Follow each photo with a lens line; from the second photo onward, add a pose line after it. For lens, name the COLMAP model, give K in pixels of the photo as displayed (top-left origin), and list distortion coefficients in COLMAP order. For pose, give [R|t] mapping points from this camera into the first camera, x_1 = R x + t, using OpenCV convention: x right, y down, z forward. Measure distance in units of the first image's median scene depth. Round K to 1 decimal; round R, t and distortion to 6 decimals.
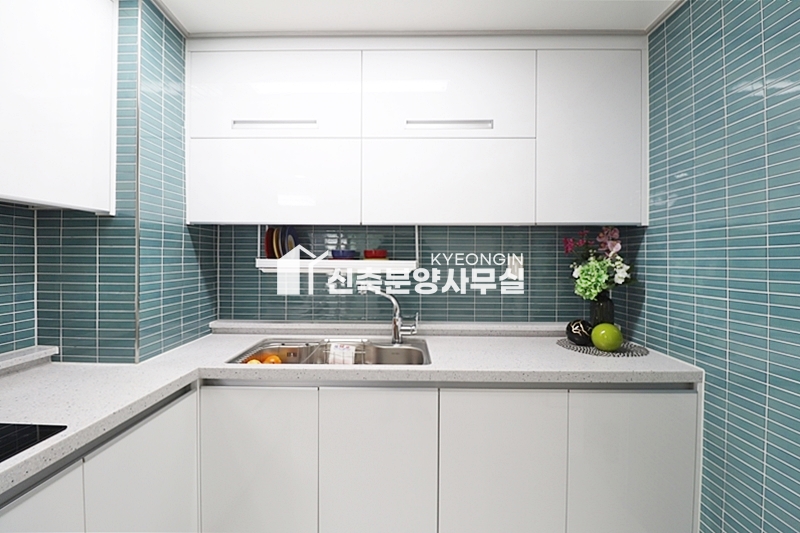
lens RADIAL K [[372.4, 0, 401.5], [0, 372.4, 261.6], [0, 0, 1]] dist [-0.003259, -0.004950]
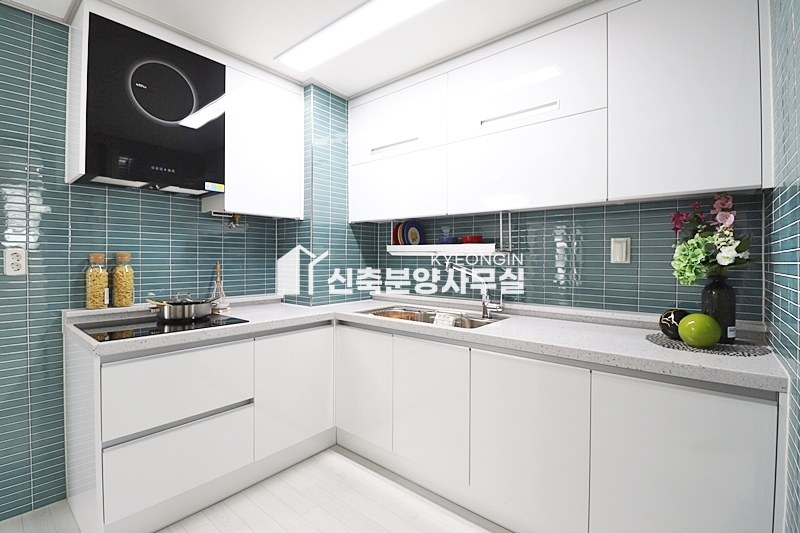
lens RADIAL K [[372.4, 0, 397.3], [0, 372.4, 263.8], [0, 0, 1]] dist [-0.003259, -0.004950]
pose [[0.771166, 0.007872, -0.636585, 0.548237], [-0.008792, 0.999960, 0.001714, 0.060953], [0.636573, 0.004275, 0.771205, -0.045694]]
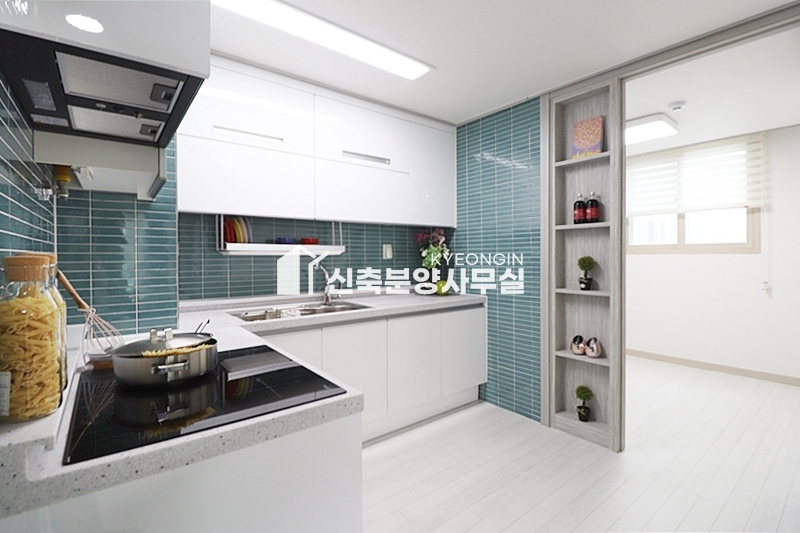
lens RADIAL K [[372.4, 0, 402.2], [0, 372.4, 263.3], [0, 0, 1]] dist [-0.003259, -0.004950]
pose [[0.773030, -0.021748, 0.633997, -0.750153], [0.014784, 0.999758, 0.016269, 0.047862], [-0.634198, -0.003203, 0.773164, -0.290386]]
